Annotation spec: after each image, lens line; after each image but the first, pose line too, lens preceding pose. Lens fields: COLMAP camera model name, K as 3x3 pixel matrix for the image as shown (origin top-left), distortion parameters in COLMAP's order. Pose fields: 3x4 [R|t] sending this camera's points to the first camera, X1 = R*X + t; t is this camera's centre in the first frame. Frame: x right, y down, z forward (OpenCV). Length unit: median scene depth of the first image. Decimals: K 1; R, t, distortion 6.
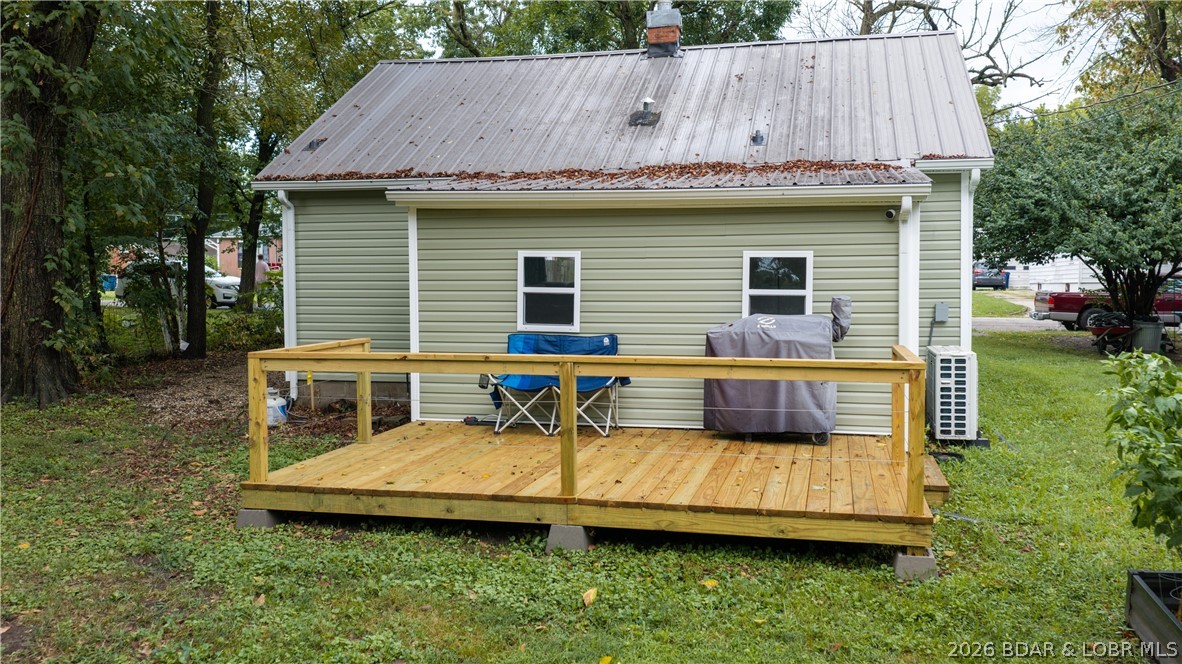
lens RADIAL K [[980.1, 0, 591.0], [0, 980.1, 332.0], [0, 0, 1]] dist [0.005352, -0.022232]
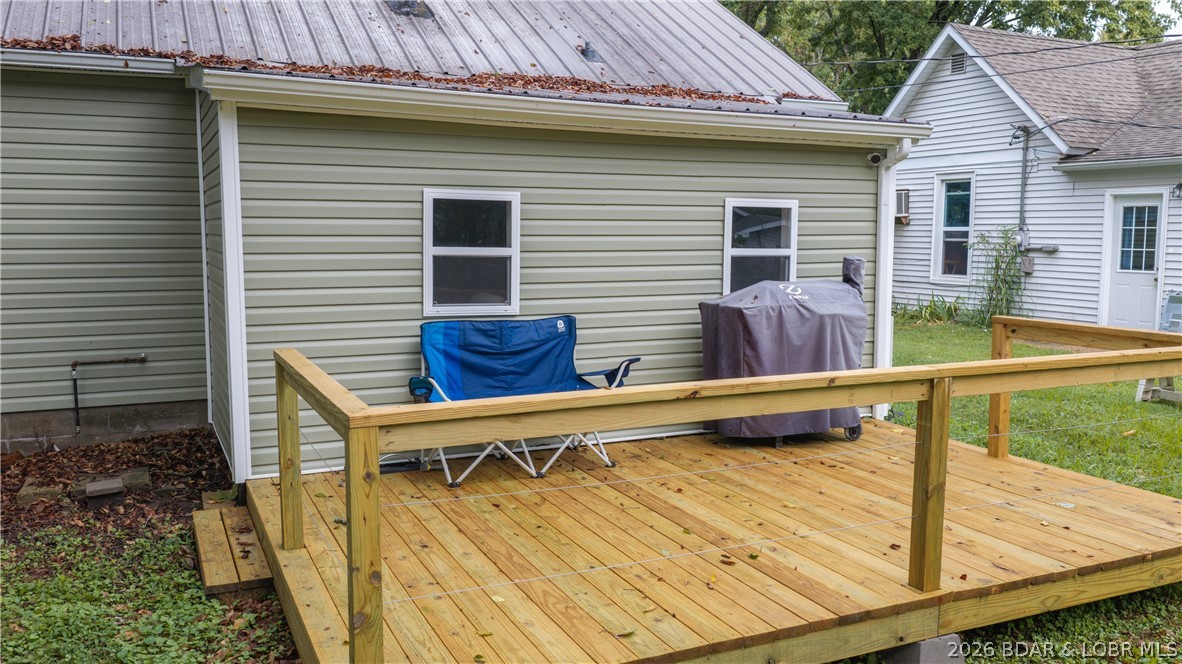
lens RADIAL K [[980.1, 0, 591.0], [0, 980.1, 332.0], [0, 0, 1]] dist [0.005352, -0.022232]
pose [[0.779898, -0.060836, 0.622943, -0.330297], [0.027312, 0.997625, 0.063234, -0.024145], [-0.625311, -0.032302, 0.779707, 0.380562]]
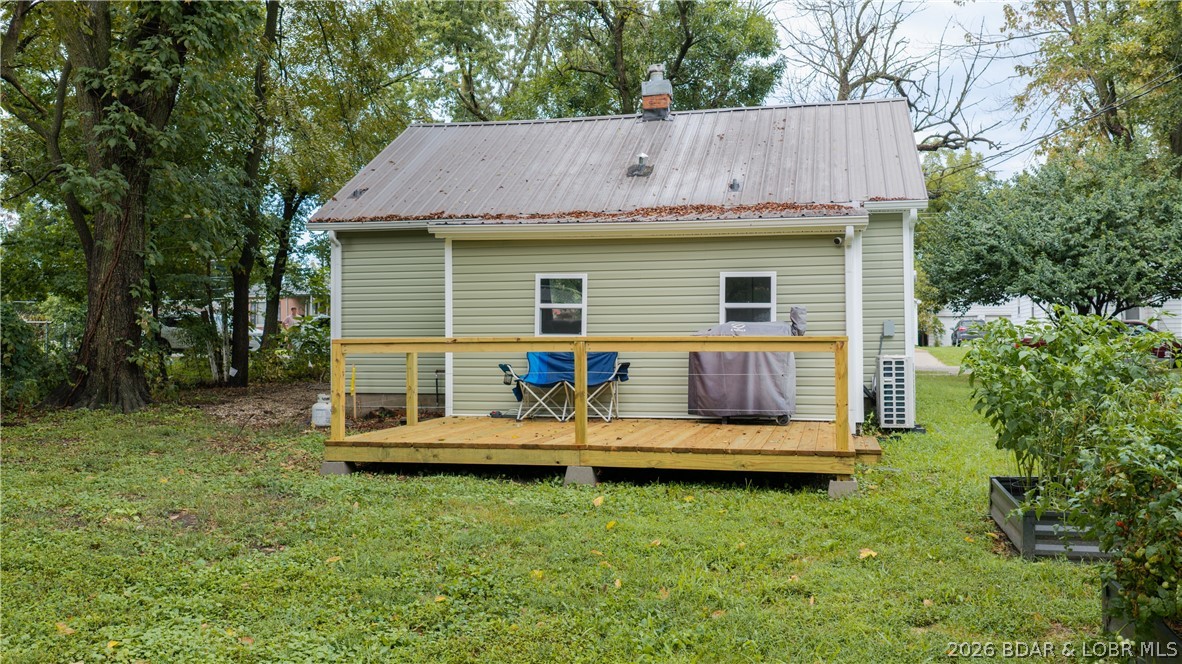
lens RADIAL K [[980.1, 0, 591.0], [0, 980.1, 332.0], [0, 0, 1]] dist [0.005352, -0.022232]
pose [[0.999999, 0.000035, 0.001584, -0.006659], [0.000073, 0.997640, -0.068665, 0.062506], [-0.001583, 0.068665, 0.997639, -0.179387]]
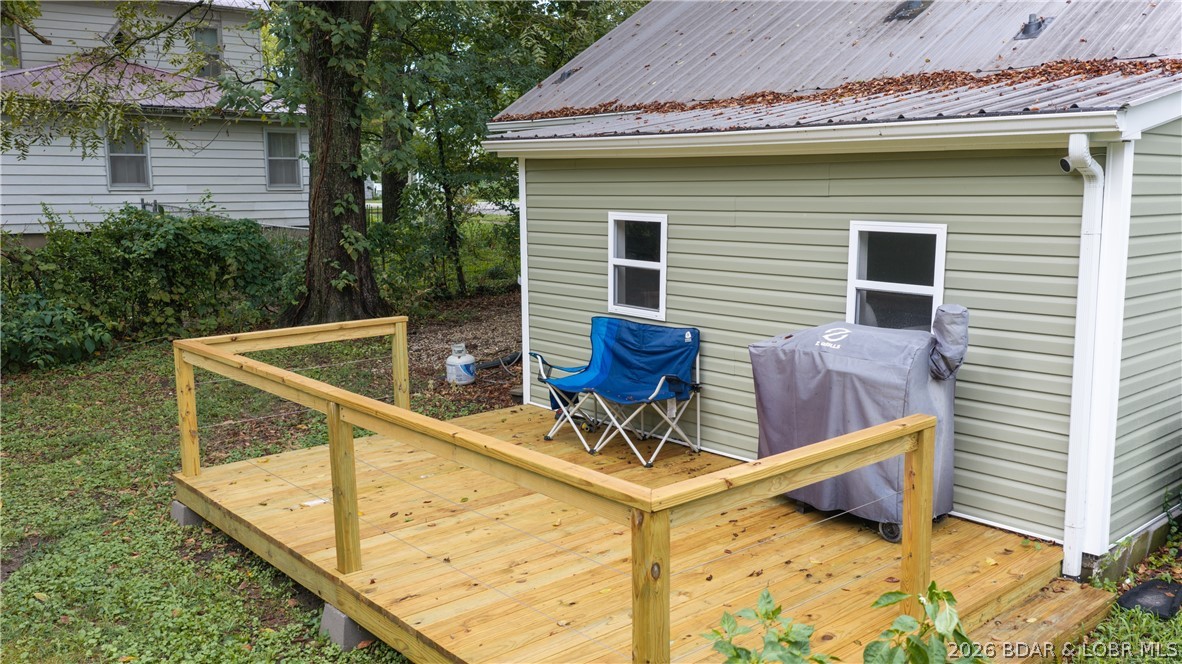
lens RADIAL K [[980.1, 0, 591.0], [0, 980.1, 332.0], [0, 0, 1]] dist [0.005352, -0.022232]
pose [[0.812609, 0.081963, -0.577017, 0.324380], [-0.022912, 0.993789, 0.108896, -0.061804], [0.582359, -0.075270, 0.809440, 0.294711]]
